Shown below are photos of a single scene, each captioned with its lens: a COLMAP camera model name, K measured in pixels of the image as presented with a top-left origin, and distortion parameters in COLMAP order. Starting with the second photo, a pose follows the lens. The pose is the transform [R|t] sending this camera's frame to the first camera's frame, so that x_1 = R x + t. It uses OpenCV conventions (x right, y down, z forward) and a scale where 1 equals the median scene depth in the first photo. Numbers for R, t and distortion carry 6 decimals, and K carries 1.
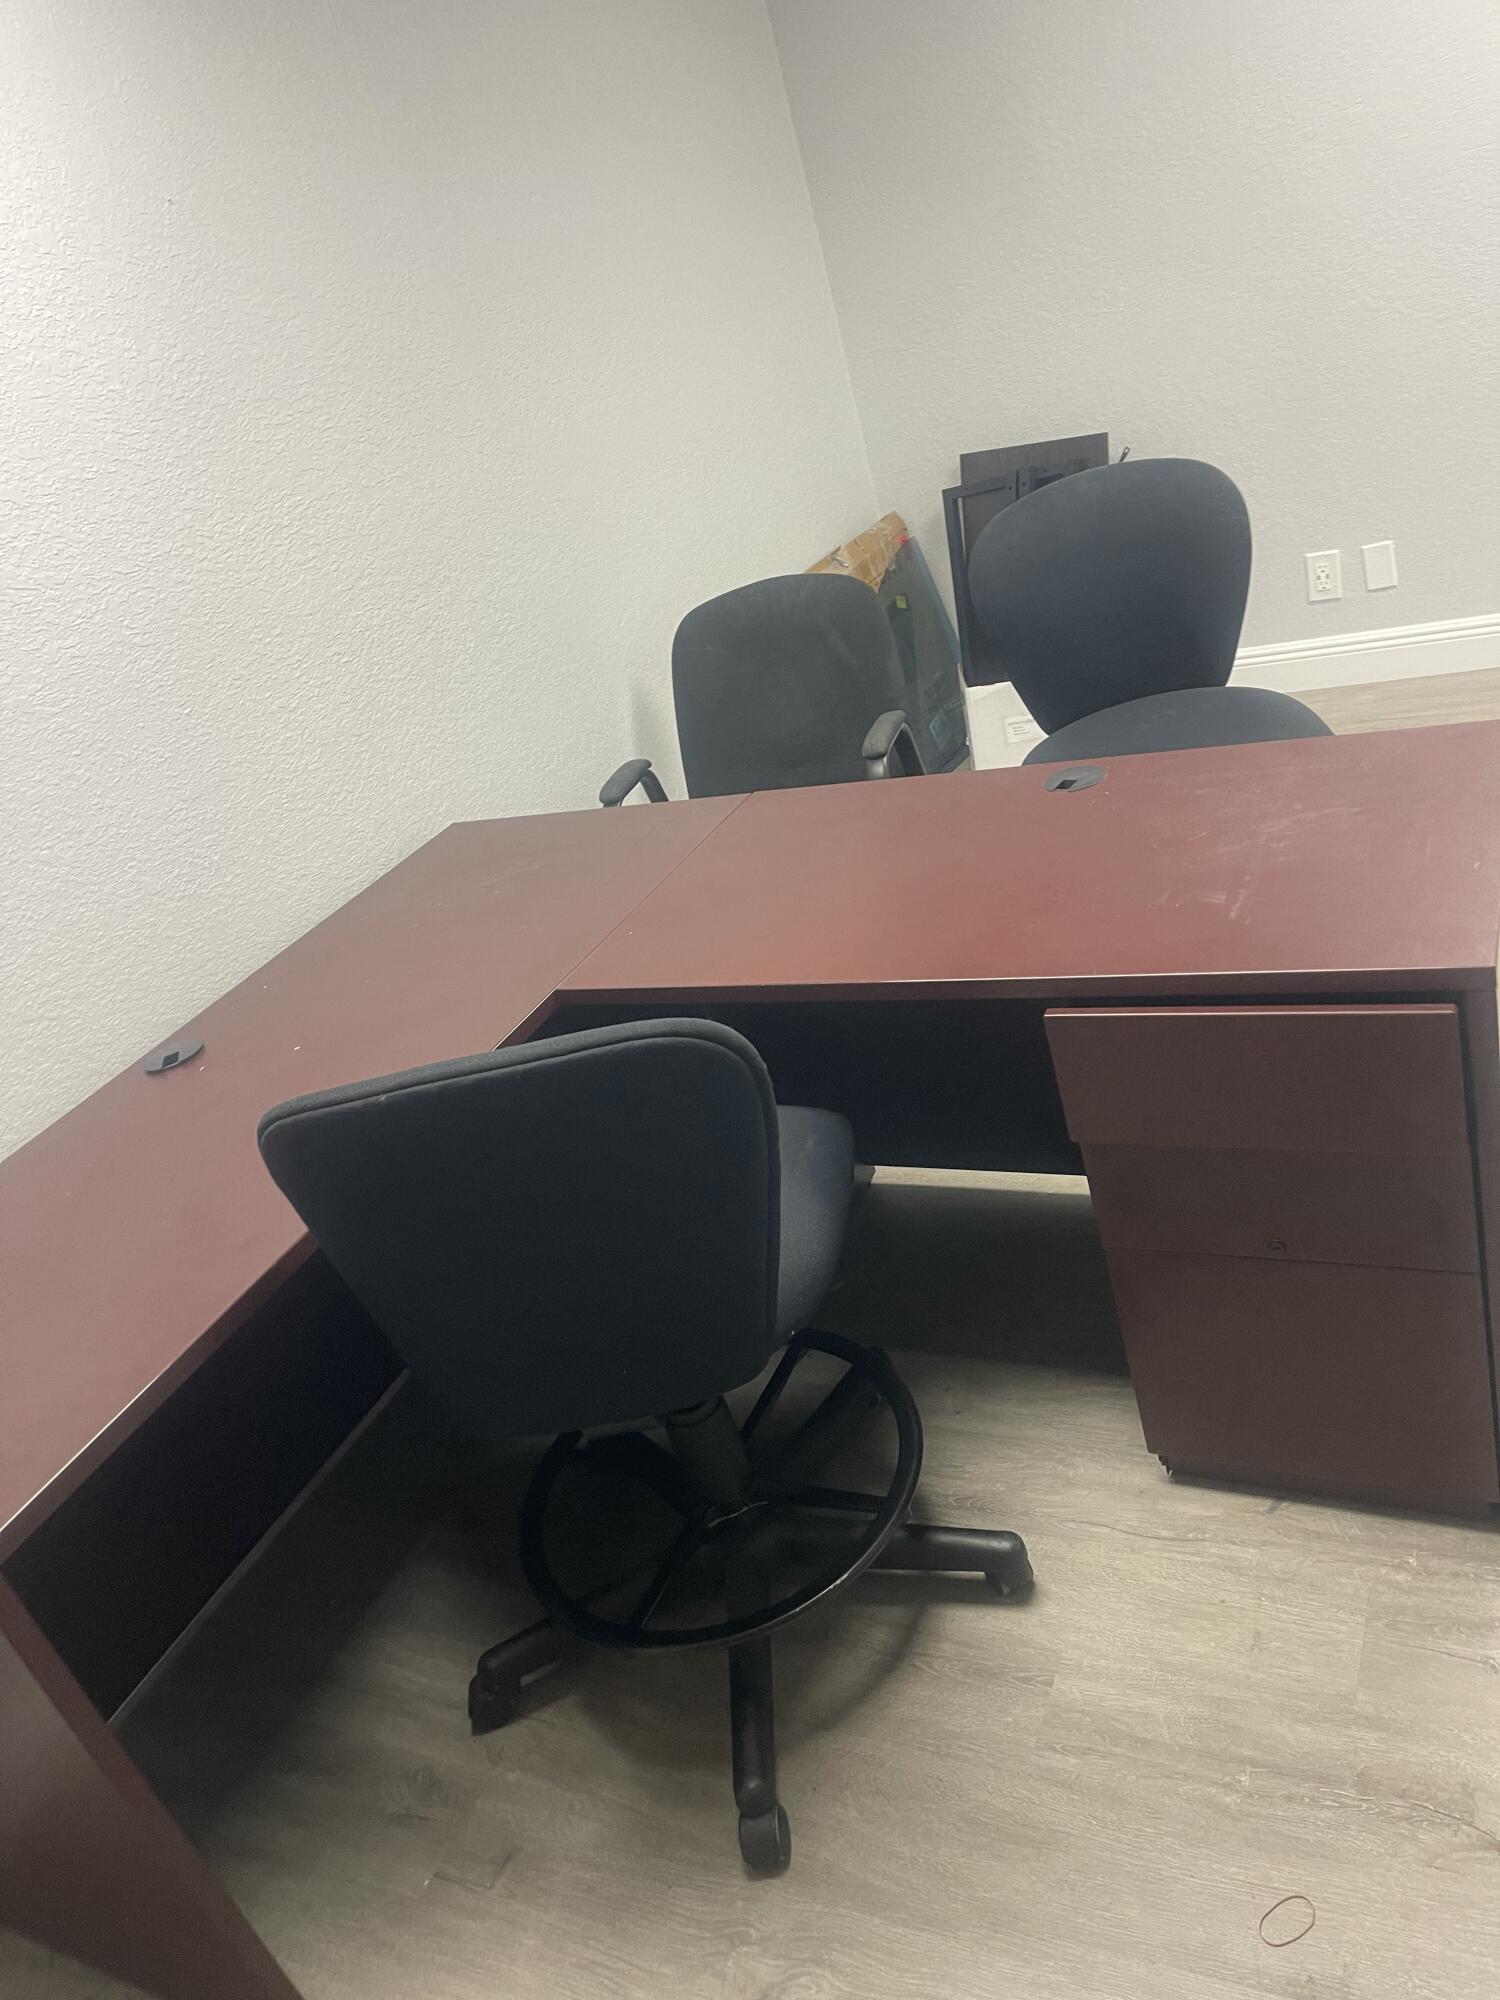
lens RADIAL K [[1515.0, 0, 750.0], [0, 1515.0, 1000.0], [0, 0, 1]] dist [0.168989, -0.237912]
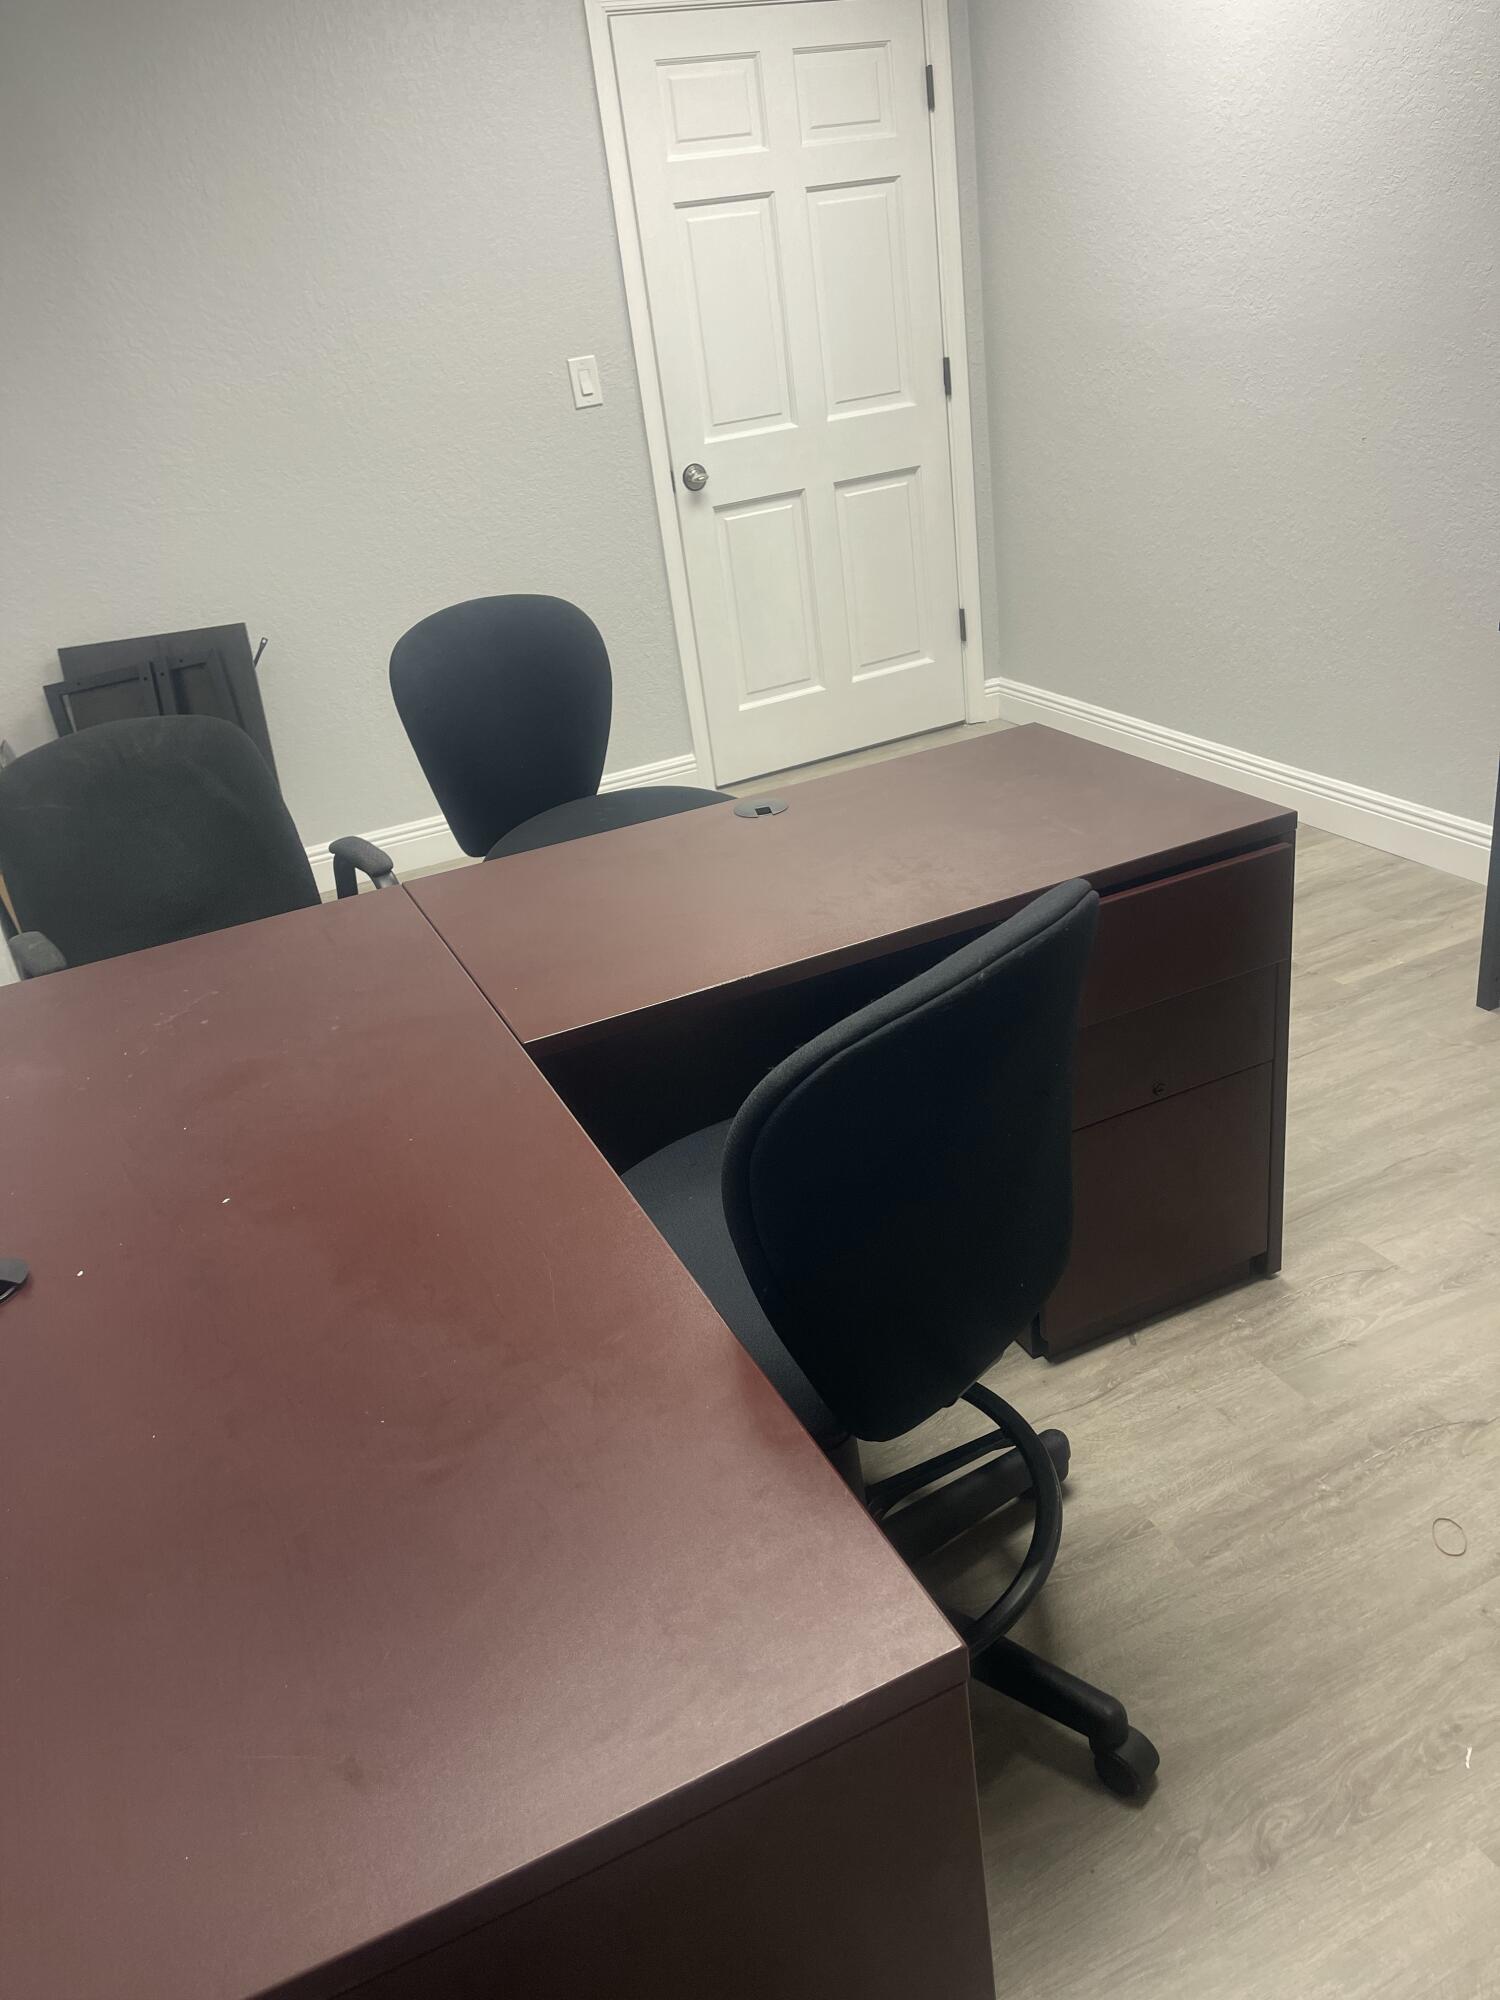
lens RADIAL K [[1483.9, 0, 754.8], [0, 1483.9, 1041.2], [0, 0, 1]] dist [0.112399, -0.179063]
pose [[0.640933, -0.157517, 0.751262, -0.788298], [0.306782, 0.949719, -0.062602, 0.101588], [-0.703626, 0.270597, 0.657029, 0.433145]]
